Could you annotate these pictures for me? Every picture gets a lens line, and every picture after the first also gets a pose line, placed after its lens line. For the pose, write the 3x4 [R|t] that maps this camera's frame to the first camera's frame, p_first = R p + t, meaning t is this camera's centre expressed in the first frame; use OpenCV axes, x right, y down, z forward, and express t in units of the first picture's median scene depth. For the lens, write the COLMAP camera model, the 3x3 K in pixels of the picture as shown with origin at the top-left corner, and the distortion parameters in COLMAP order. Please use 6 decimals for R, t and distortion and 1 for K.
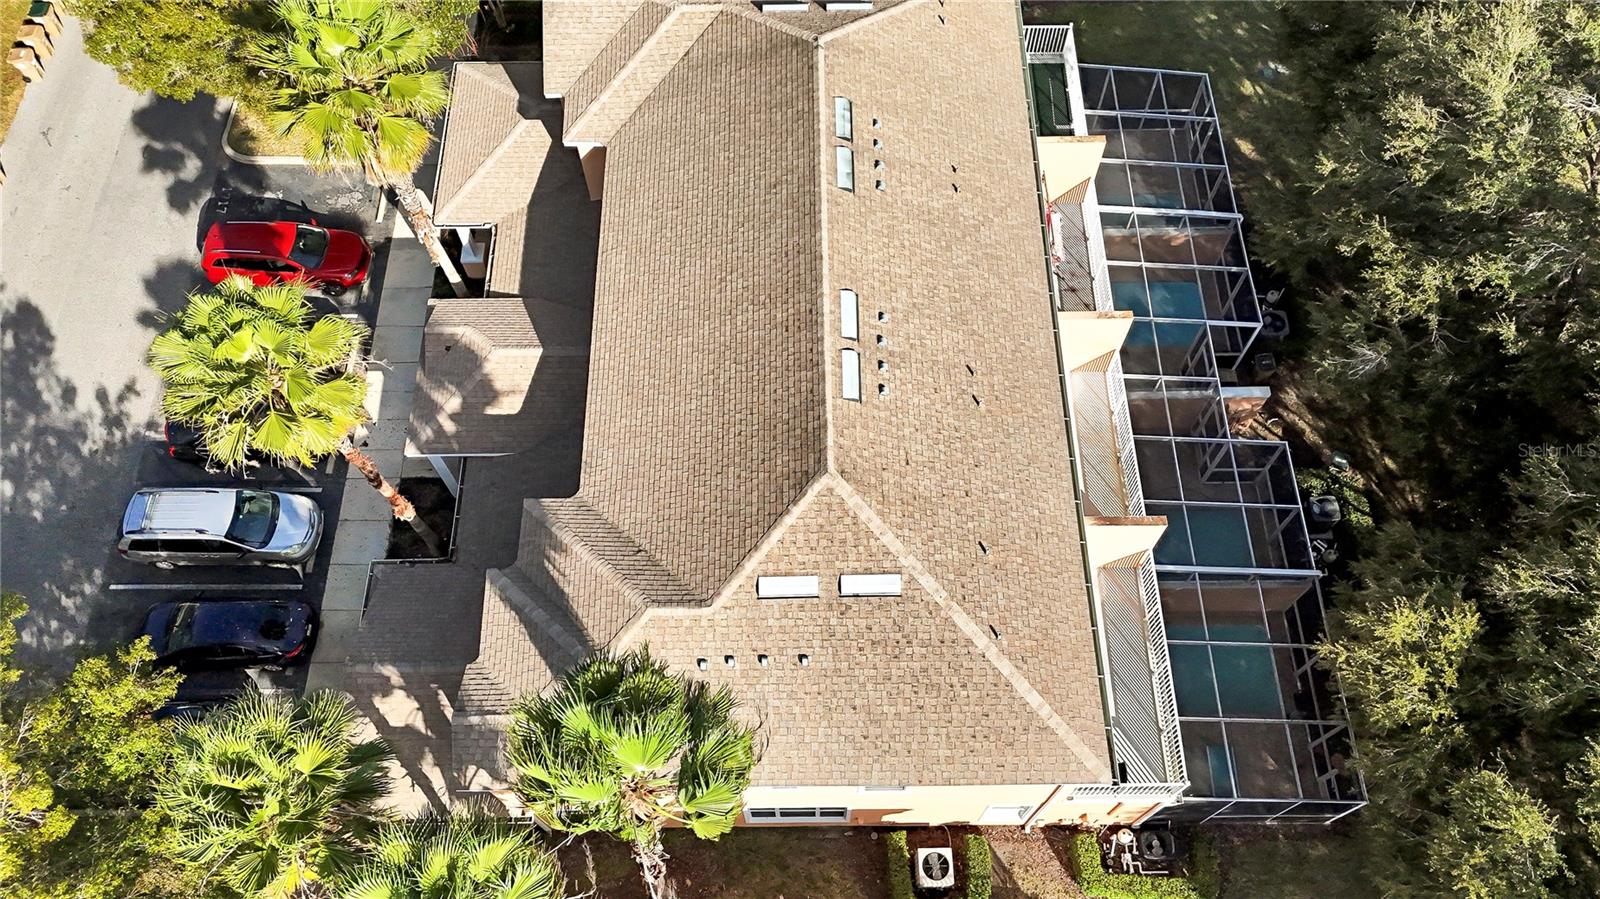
lens RADIAL K [[1213.8, 0, 808.2], [0, 1213.8, 415.2], [0, 0, 1]] dist [0.058444, -0.052481]
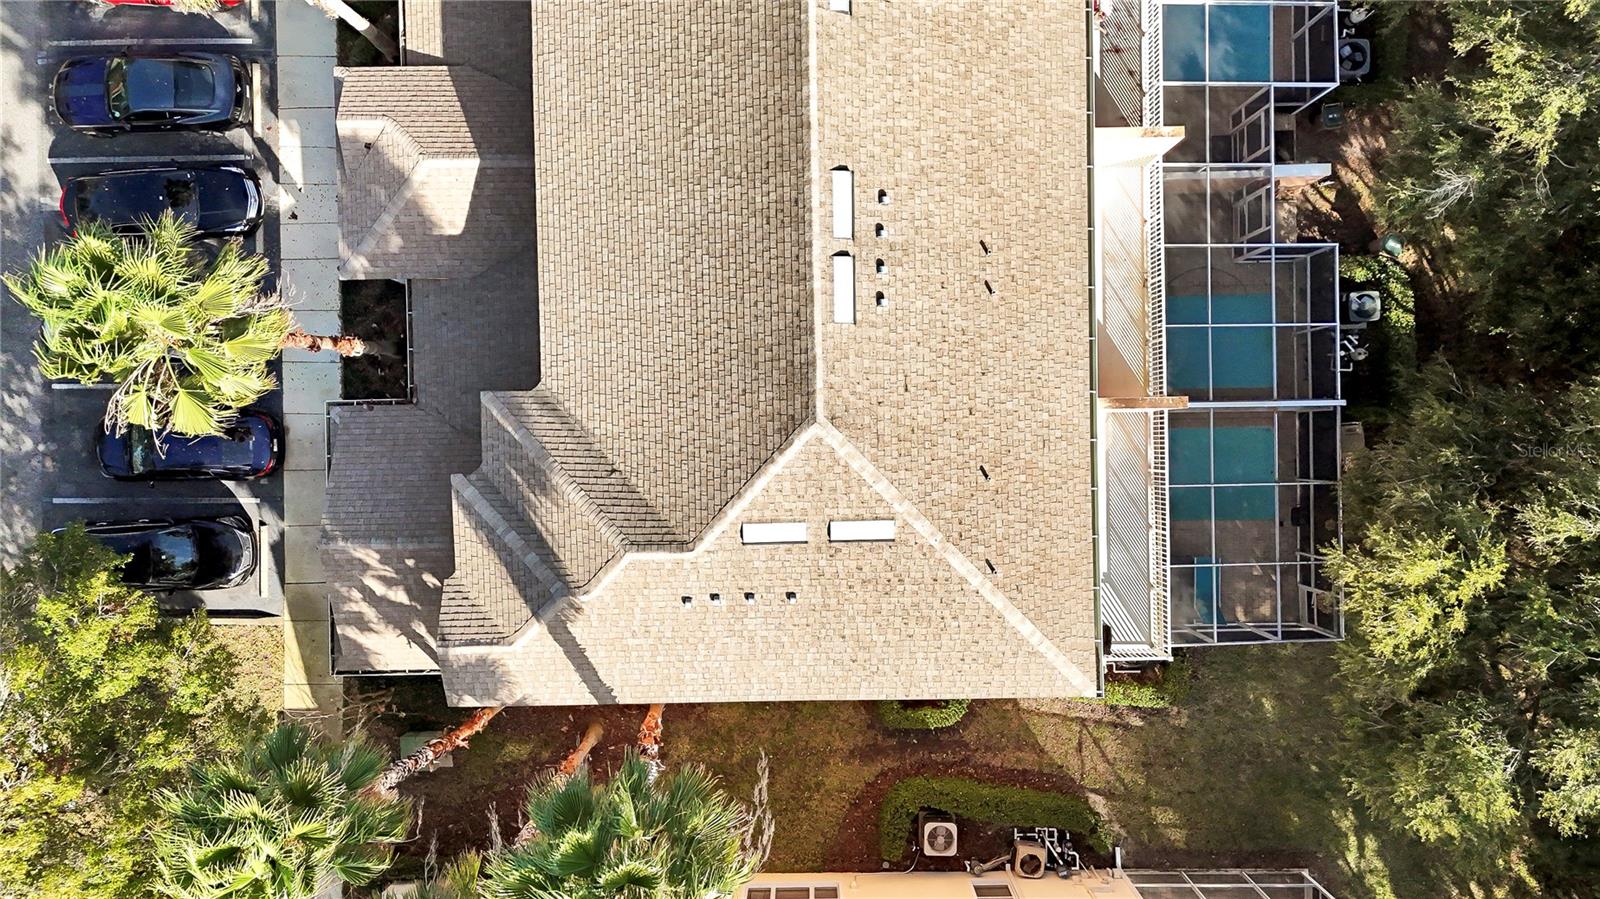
lens RADIAL K [[1213.8, 0, 802.0], [0, 1213.8, 440.4], [0, 0, 1]] dist [0.058444, -0.052481]
pose [[0.999984, -0.005696, 0.000202, 0.004700], [0.004911, 0.879026, 0.476749, -0.331003], [-0.002893, -0.476740, 0.879040, 0.187399]]
